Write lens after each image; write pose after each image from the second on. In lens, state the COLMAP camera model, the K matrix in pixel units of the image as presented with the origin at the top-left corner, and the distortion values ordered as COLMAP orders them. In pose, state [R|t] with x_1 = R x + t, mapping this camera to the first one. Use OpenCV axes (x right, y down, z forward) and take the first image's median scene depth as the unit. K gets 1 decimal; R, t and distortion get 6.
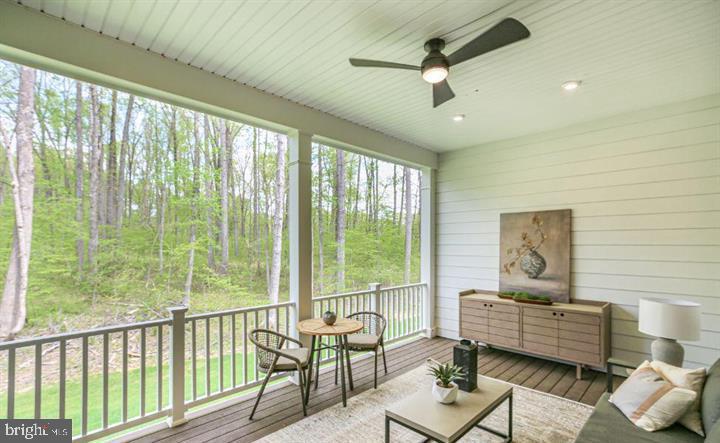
lens RADIAL K [[336.9, 0, 360.3], [0, 336.9, 241.6], [0, 0, 1]] dist [-0.000454, -0.000087]
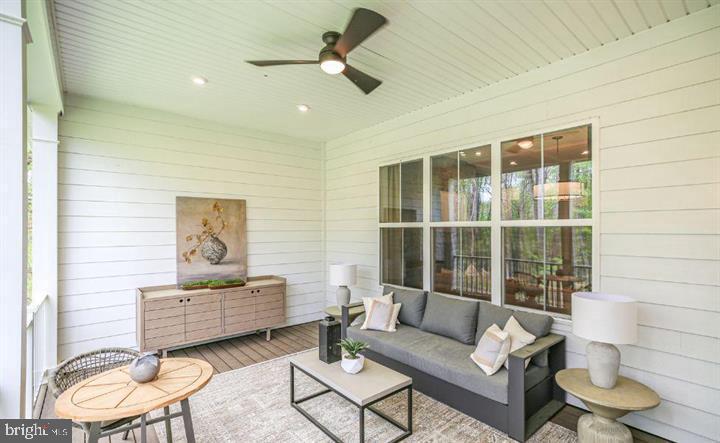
lens RADIAL K [[330.5, 0, 360.7], [0, 330.5, 234.6], [0, 0, 1]] dist [-0.000103, 0.000011]
pose [[0.097273, -0.008659, 0.995220, -0.408507], [-0.002172, 0.999958, 0.008913, 0.009532], [-0.995255, -0.003029, 0.097250, 0.442276]]
